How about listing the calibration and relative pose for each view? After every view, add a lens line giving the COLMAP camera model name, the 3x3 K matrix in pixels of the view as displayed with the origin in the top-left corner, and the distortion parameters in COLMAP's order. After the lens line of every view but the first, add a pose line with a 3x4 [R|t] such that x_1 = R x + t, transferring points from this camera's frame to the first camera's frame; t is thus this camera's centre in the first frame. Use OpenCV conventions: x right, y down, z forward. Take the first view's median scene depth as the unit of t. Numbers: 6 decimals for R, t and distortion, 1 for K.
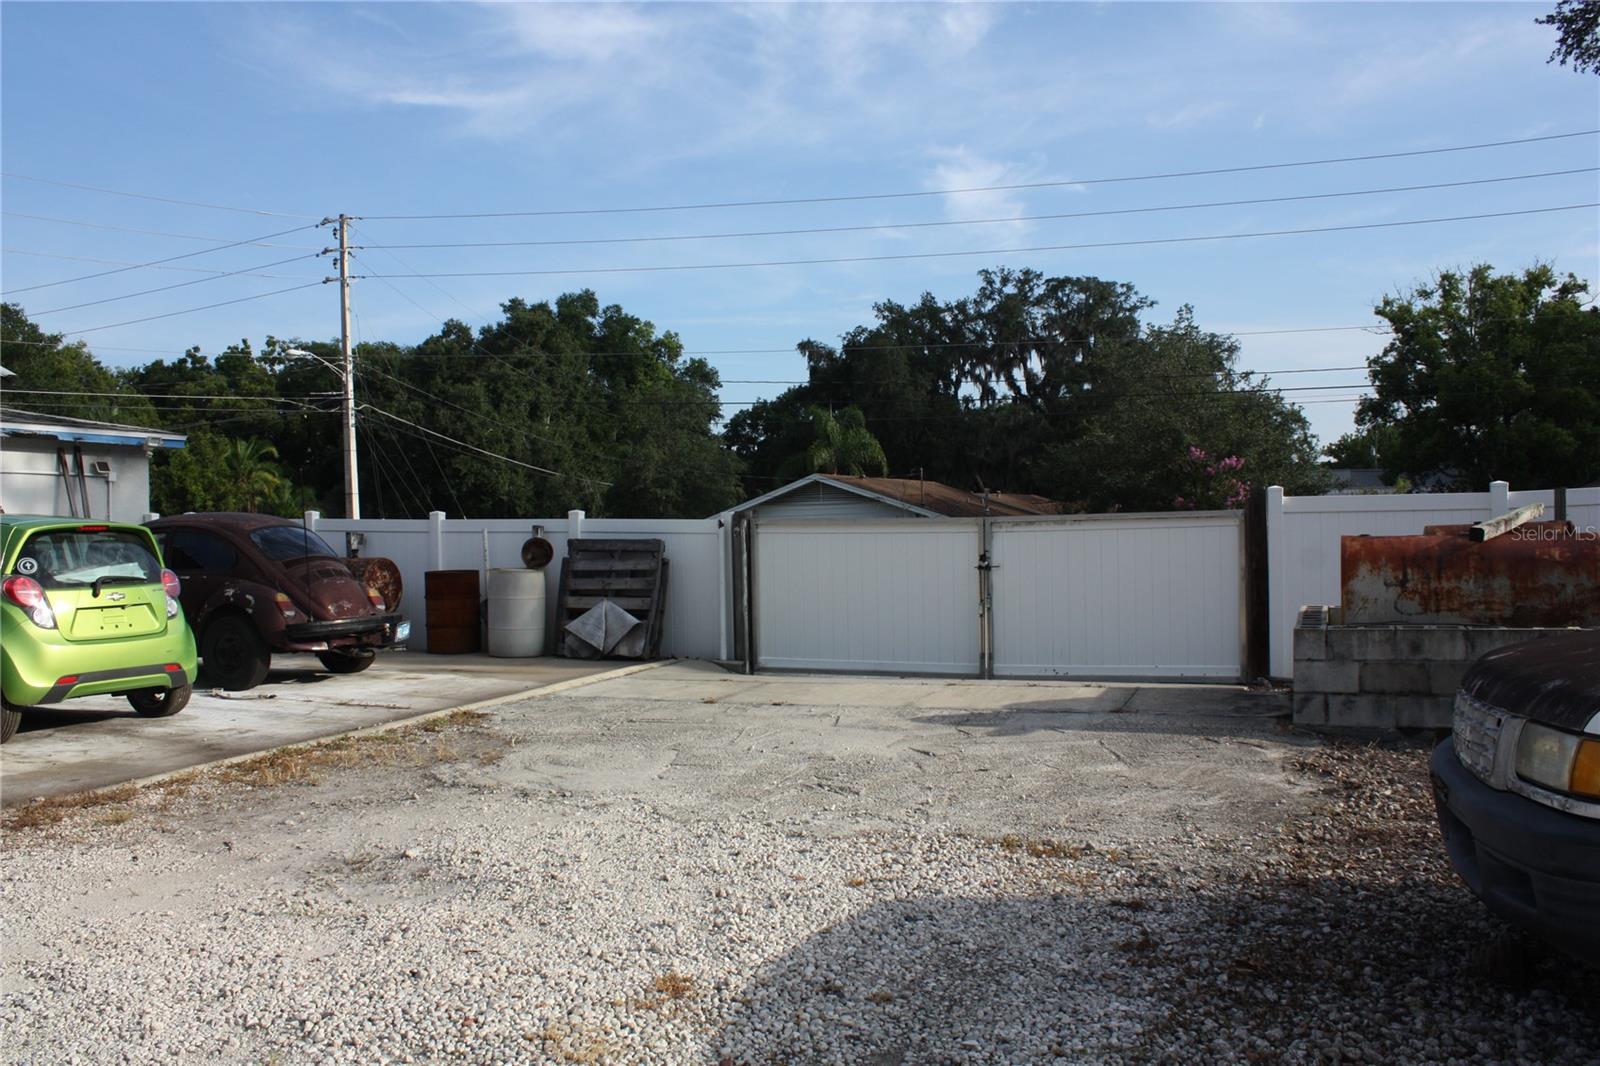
lens RADIAL K [[1343.7, 0, 800.2], [0, 1343.7, 535.9], [0, 0, 1]] dist [-0.143887, 0.109528]
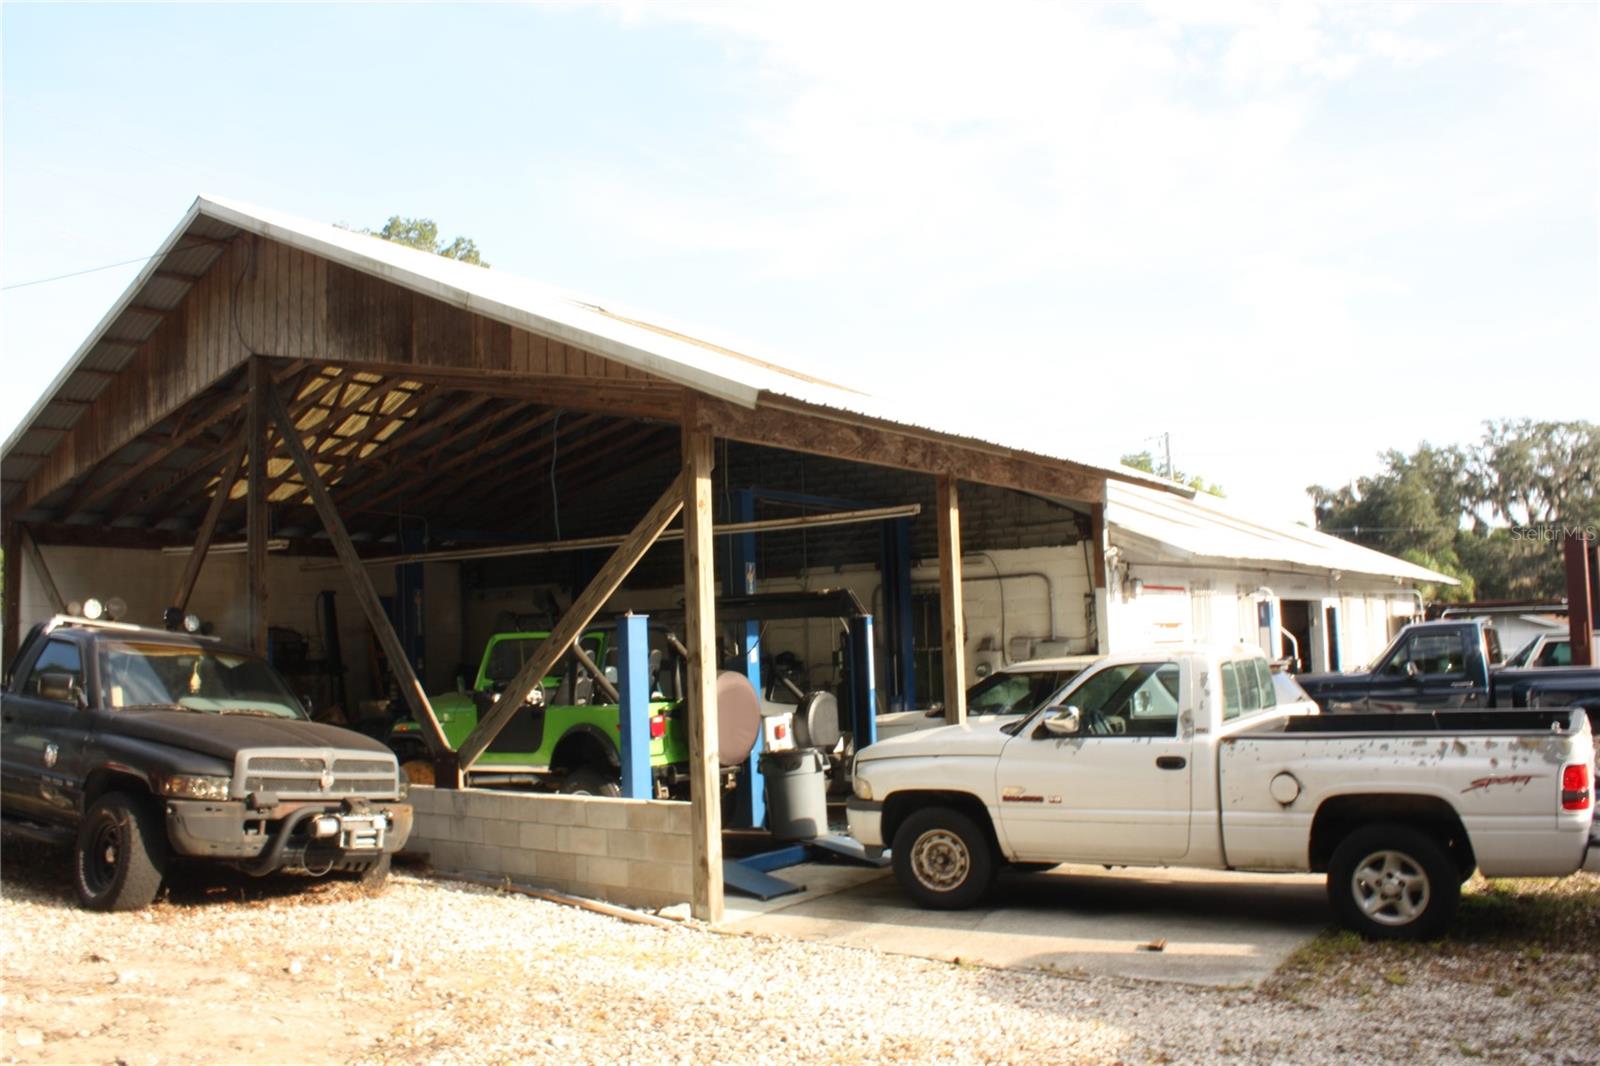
lens RADIAL K [[1343.7, 0, 796.8], [0, 1343.7, 528.2], [0, 0, 1]] dist [-0.143887, 0.109528]
pose [[0.973070, -0.028276, -0.228769, -0.176941], [0.005282, 0.994923, -0.100505, 0.001931], [0.230449, 0.096590, 0.968279, -0.199954]]
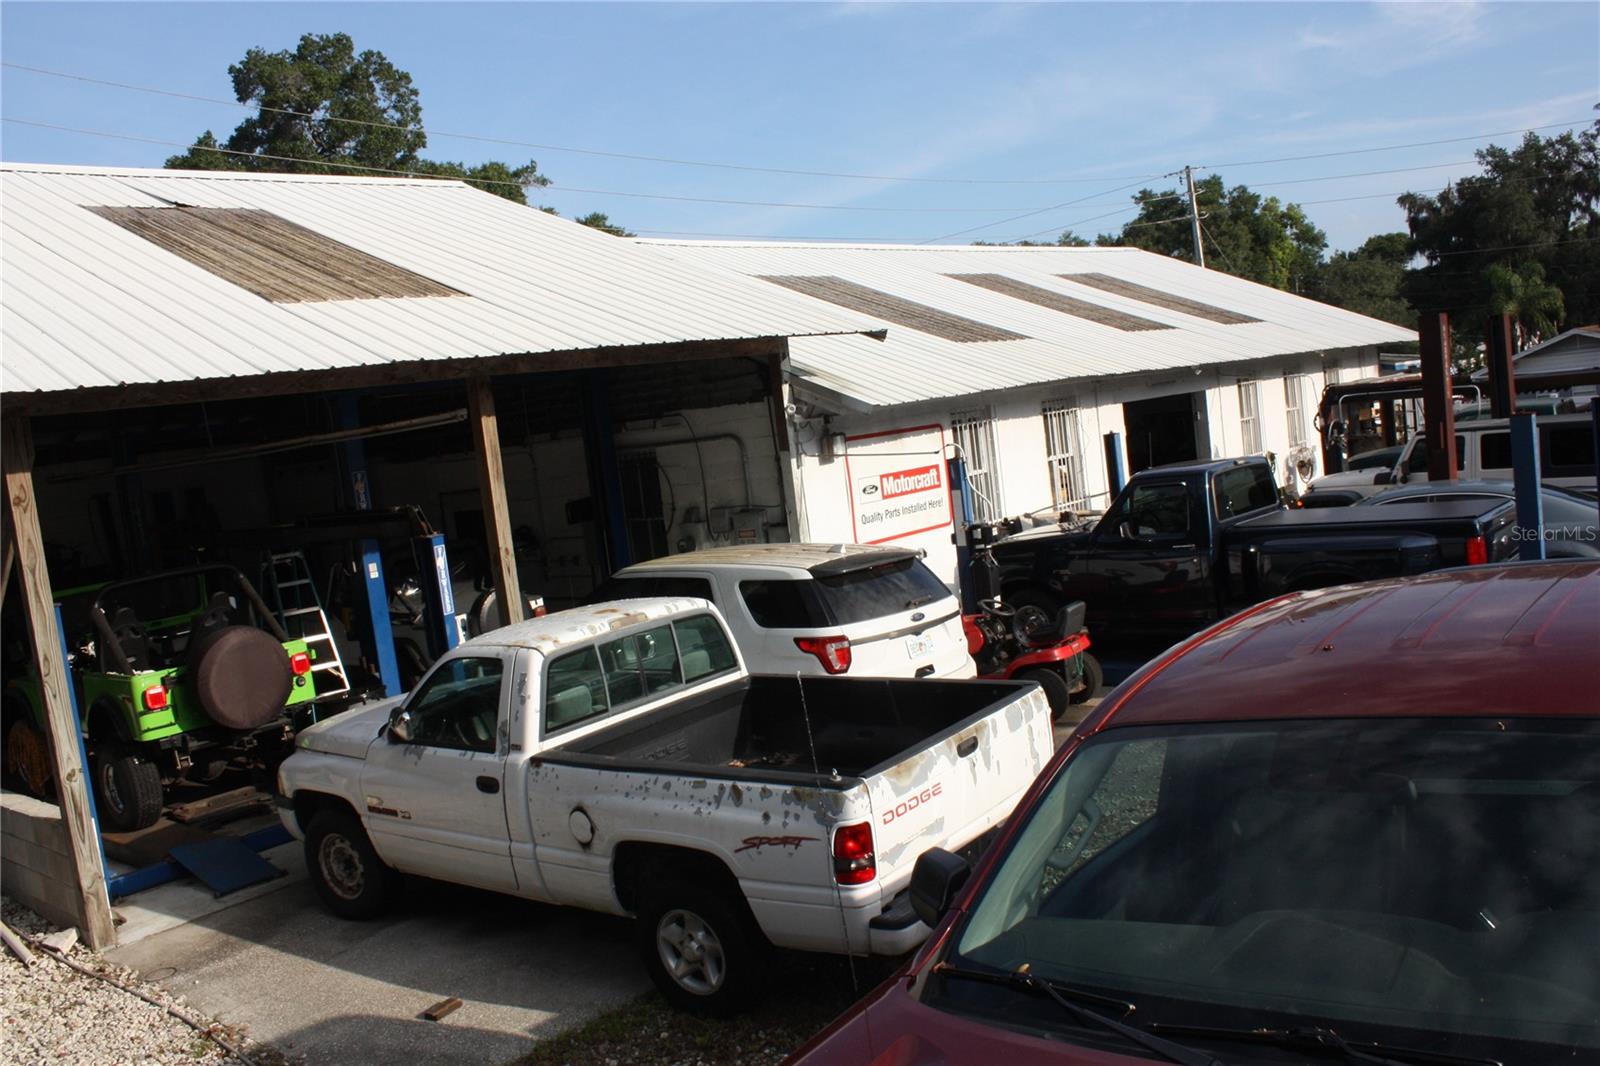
lens RADIAL K [[1343.7, 0, 793.4], [0, 1343.7, 543.1], [0, 0, 1]] dist [-0.143887, 0.109528]
pose [[0.938552, -0.056732, -0.340443, -0.121518], [0.093219, 0.991406, 0.091783, -0.012320], [0.332311, -0.117879, 0.935775, -0.162449]]
